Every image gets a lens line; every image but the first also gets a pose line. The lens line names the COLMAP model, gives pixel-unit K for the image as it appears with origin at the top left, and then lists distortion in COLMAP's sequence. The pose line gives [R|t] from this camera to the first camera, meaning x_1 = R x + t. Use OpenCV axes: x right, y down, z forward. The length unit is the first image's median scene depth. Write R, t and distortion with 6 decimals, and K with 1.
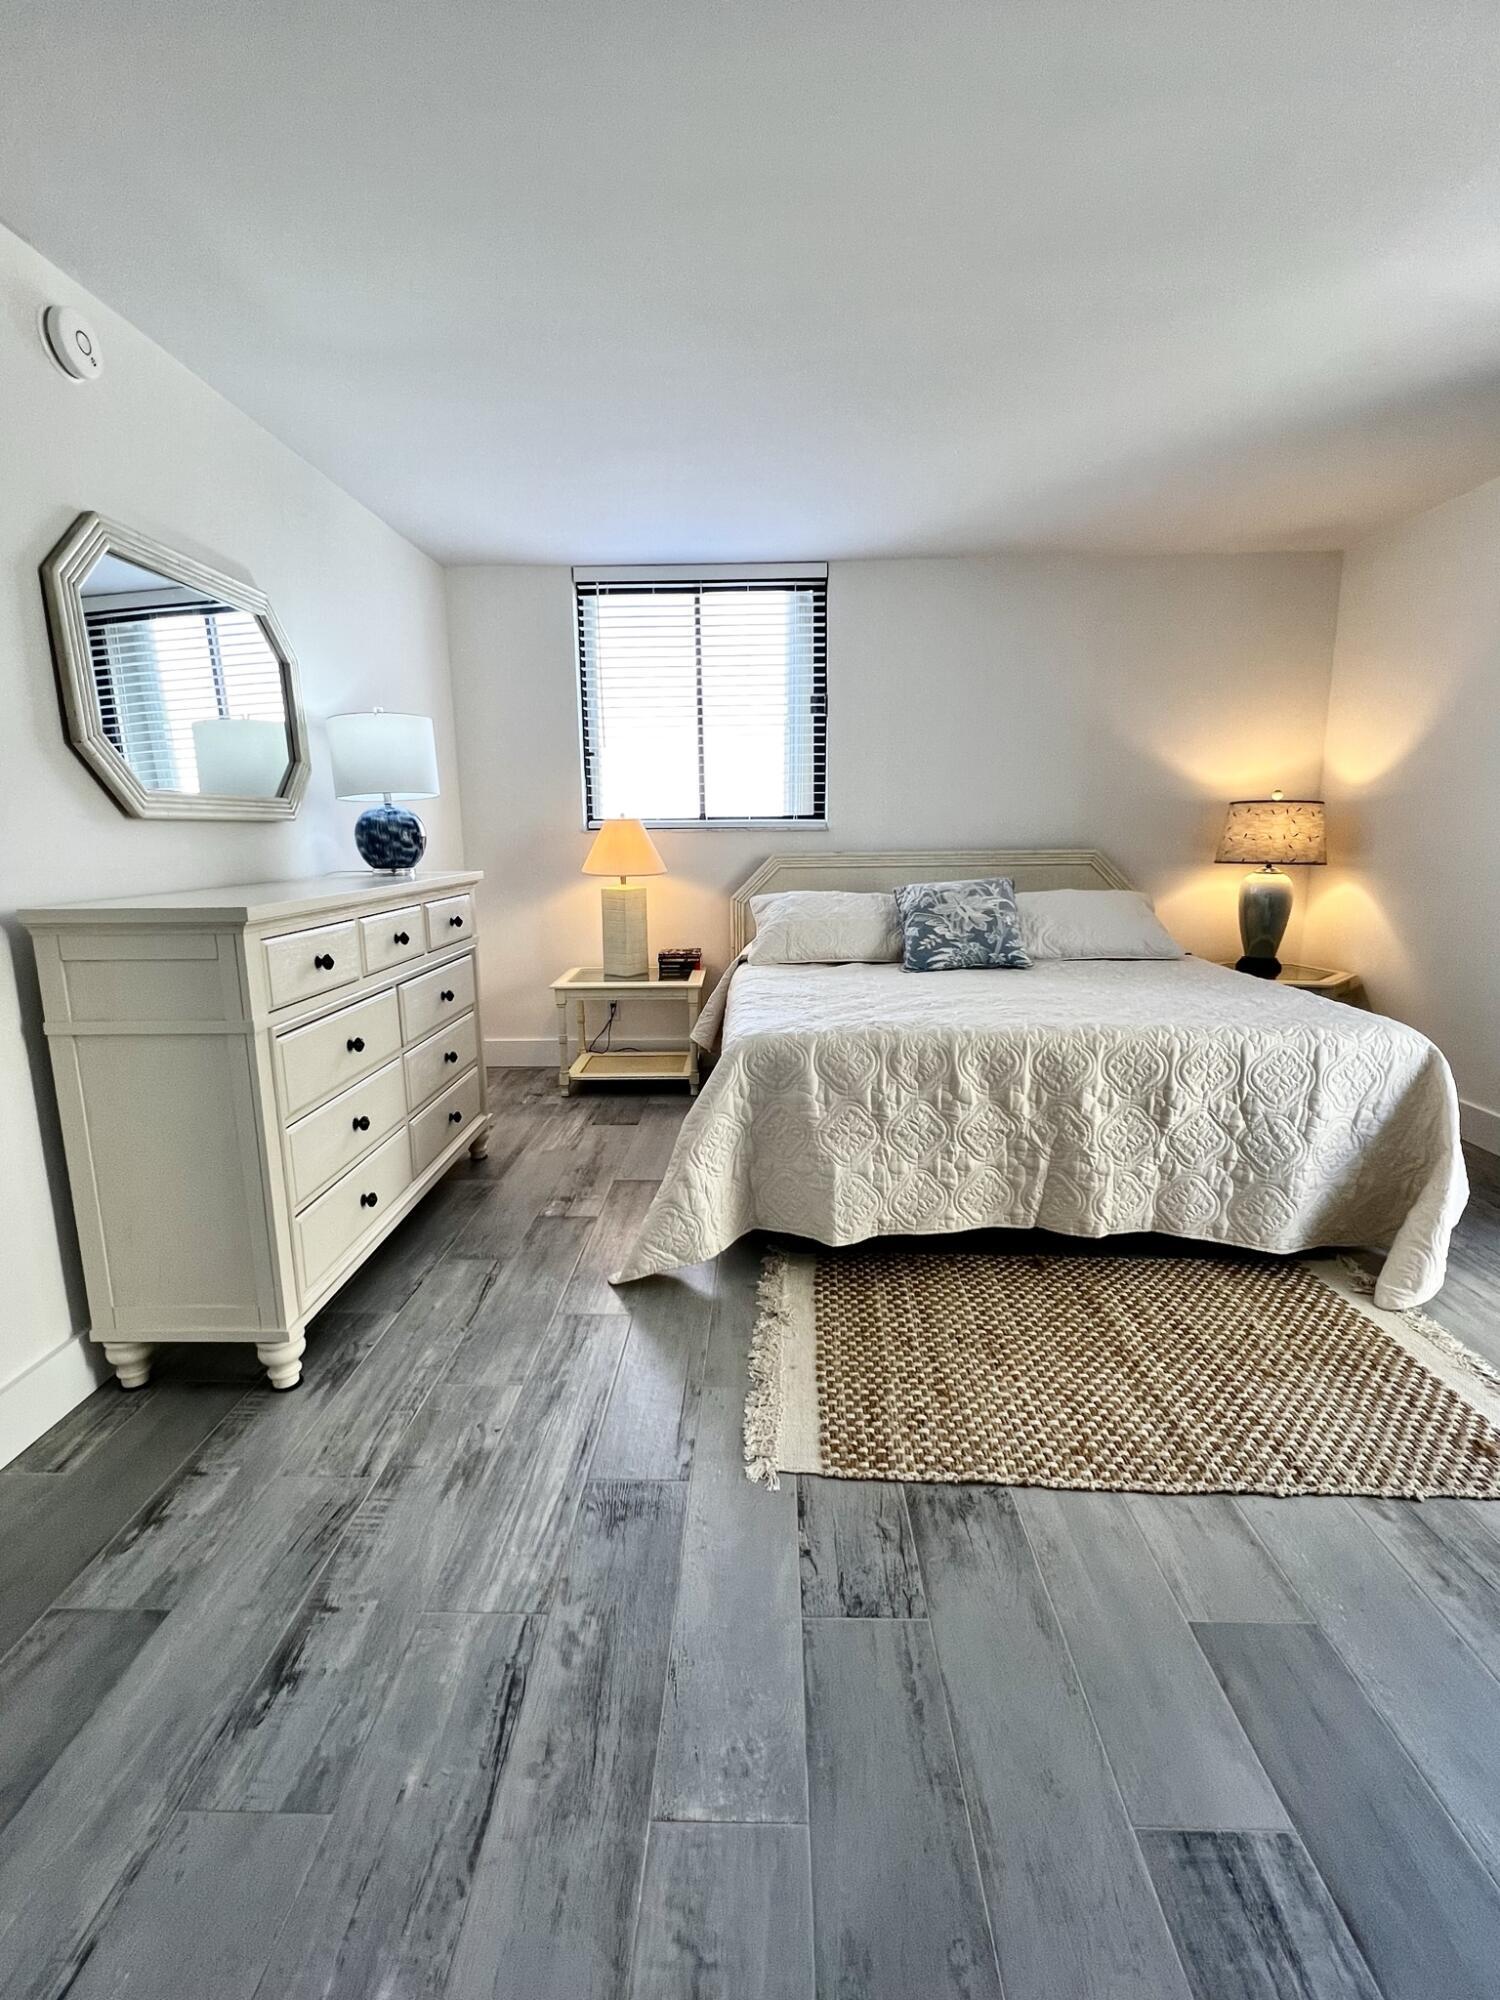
lens RADIAL K [[916.9, 0, 746.0], [0, 916.9, 1001.0], [0, 0, 1]] dist [-0.002000, -0.000417]
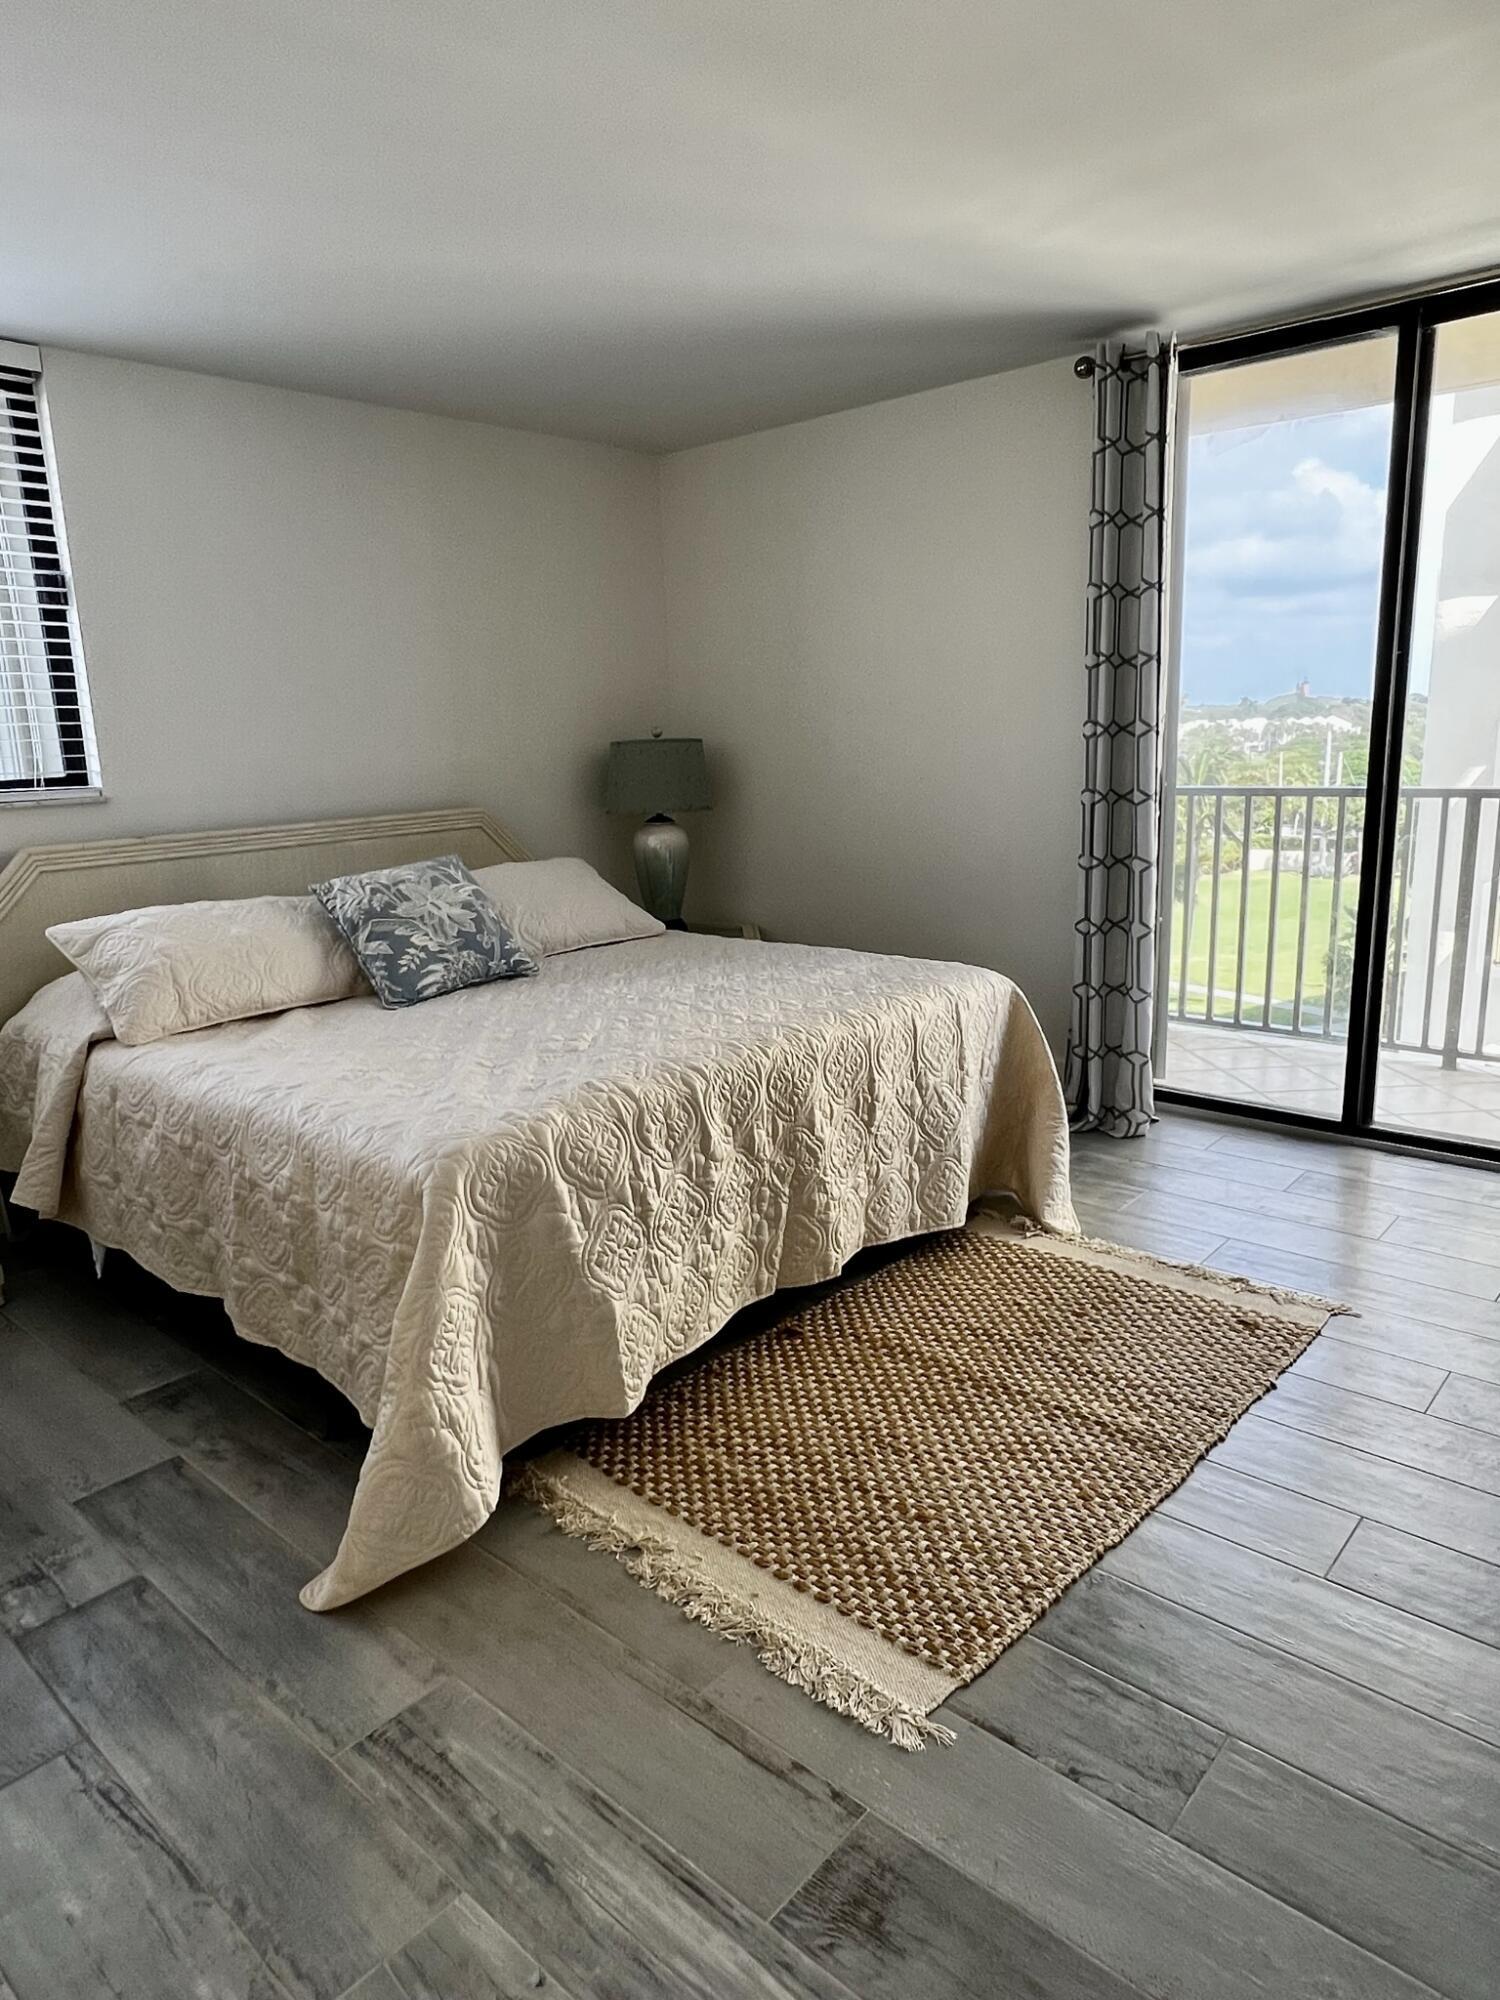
lens RADIAL K [[1239.2, 0, 740.2], [0, 1239.2, 1001.0], [0, 0, 1]] dist [0.003699, -0.002733]
pose [[0.648676, -0.176886, 0.740223, -0.468749], [0.173103, 0.981415, 0.082828, -0.096841], [-0.741117, 0.074406, 0.667240, 0.291845]]
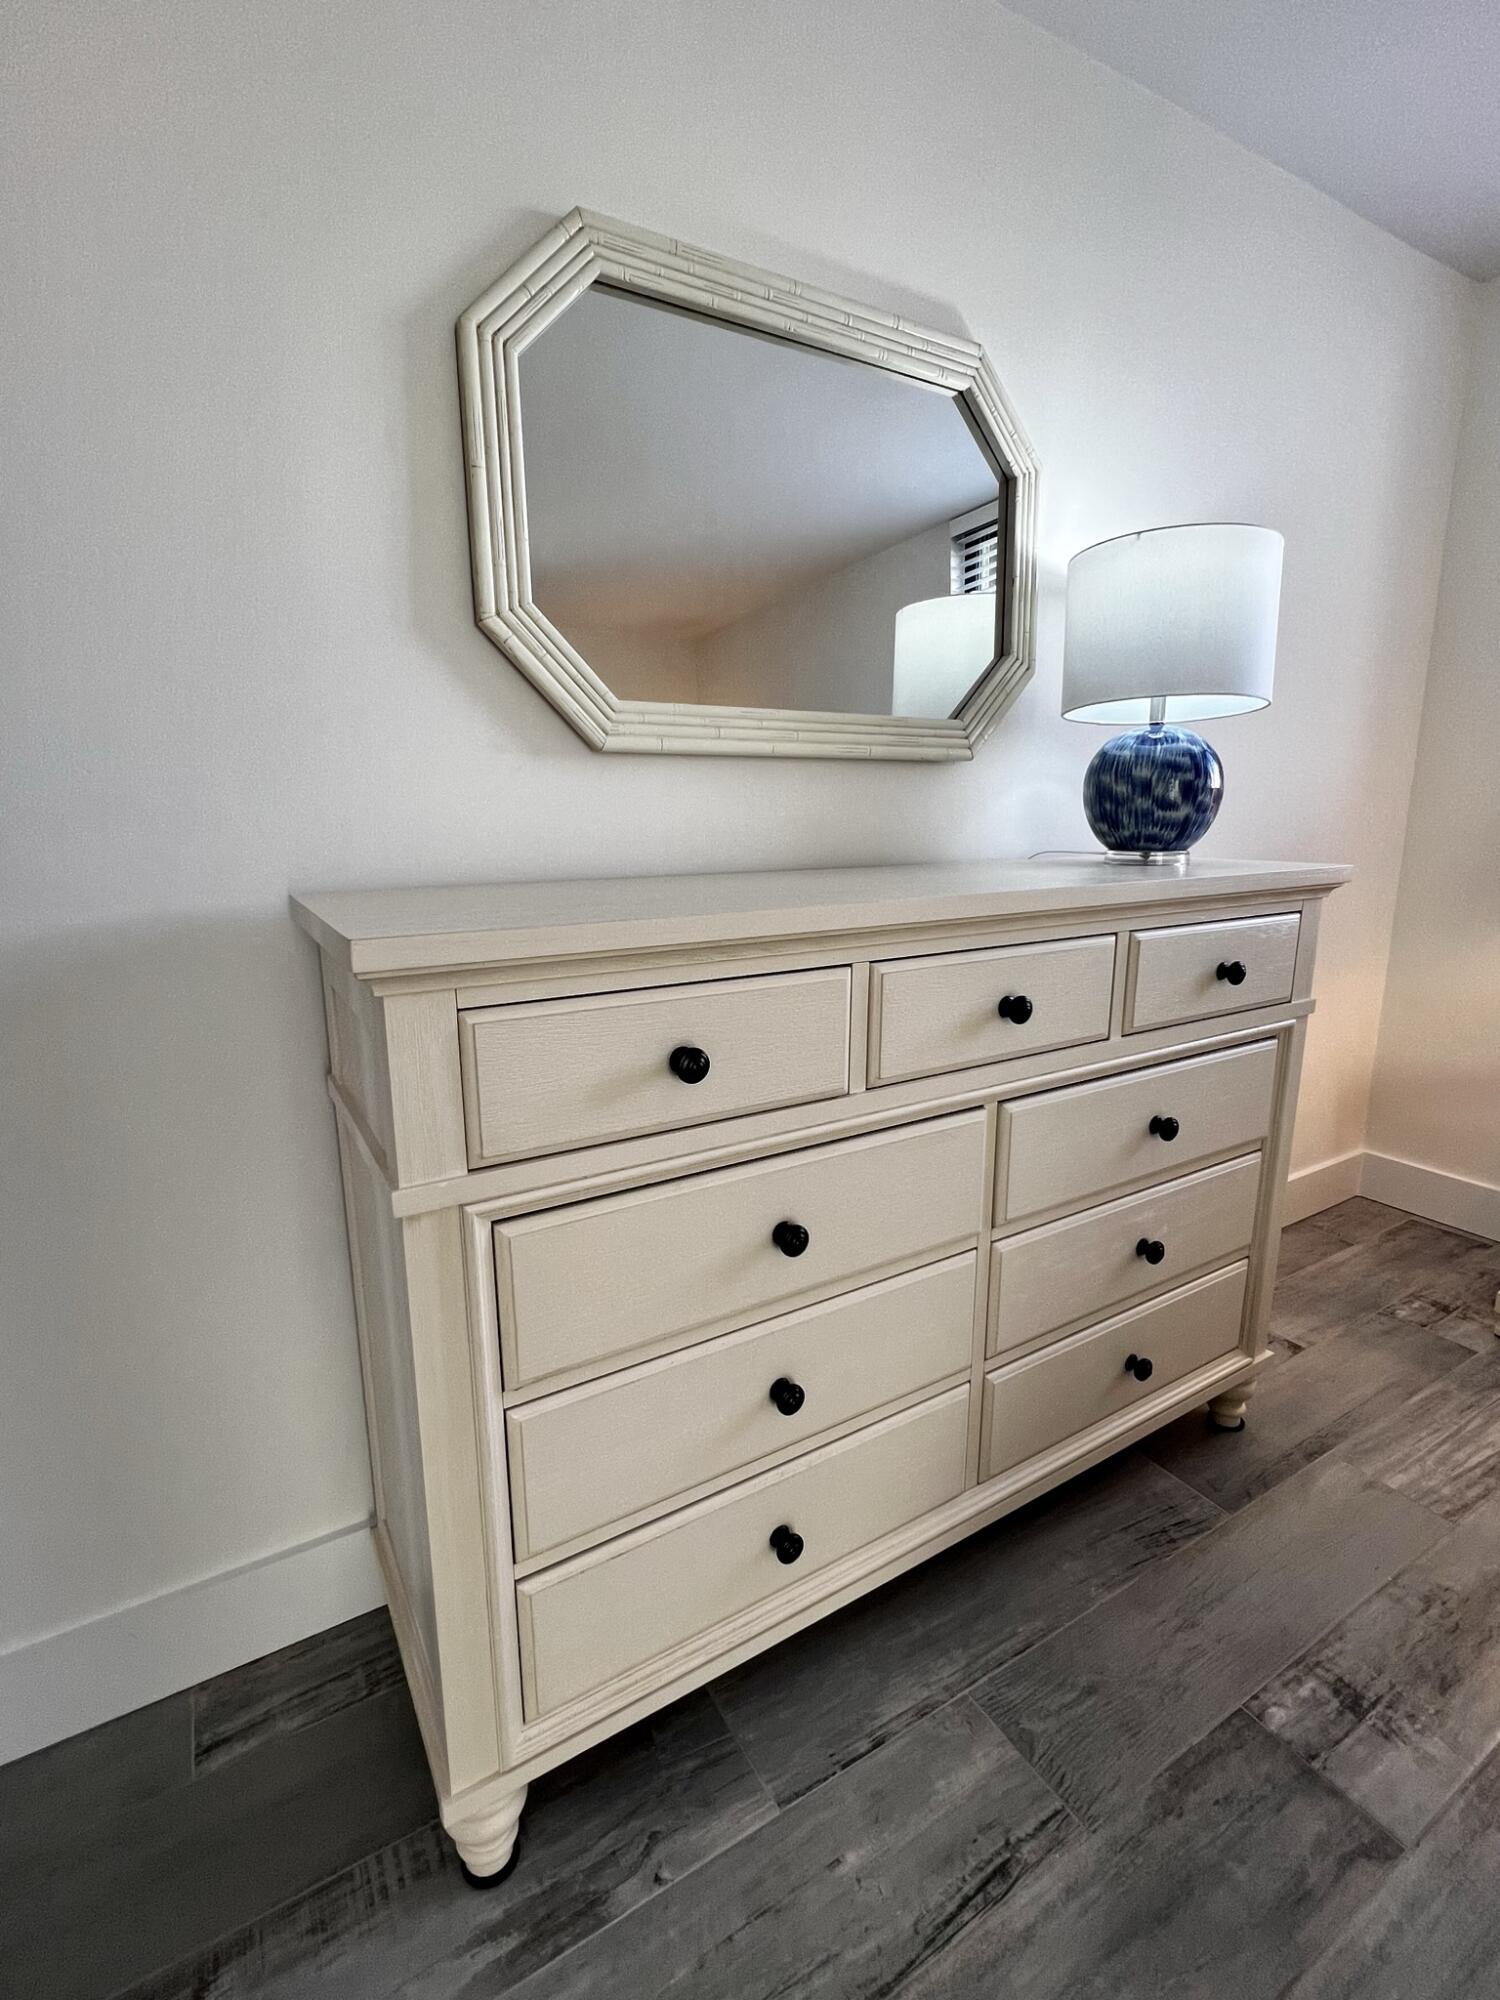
lens RADIAL K [[916.9, 0, 735.6], [0, 916.9, 1002.2], [0, 0, 1]] dist [-0.002000, -0.000417]
pose [[0.529175, 0.186053, -0.827864, -0.076082], [-0.155490, 0.980406, 0.120945, -0.107260], [0.834144, 0.064724, 0.547736, 0.649253]]
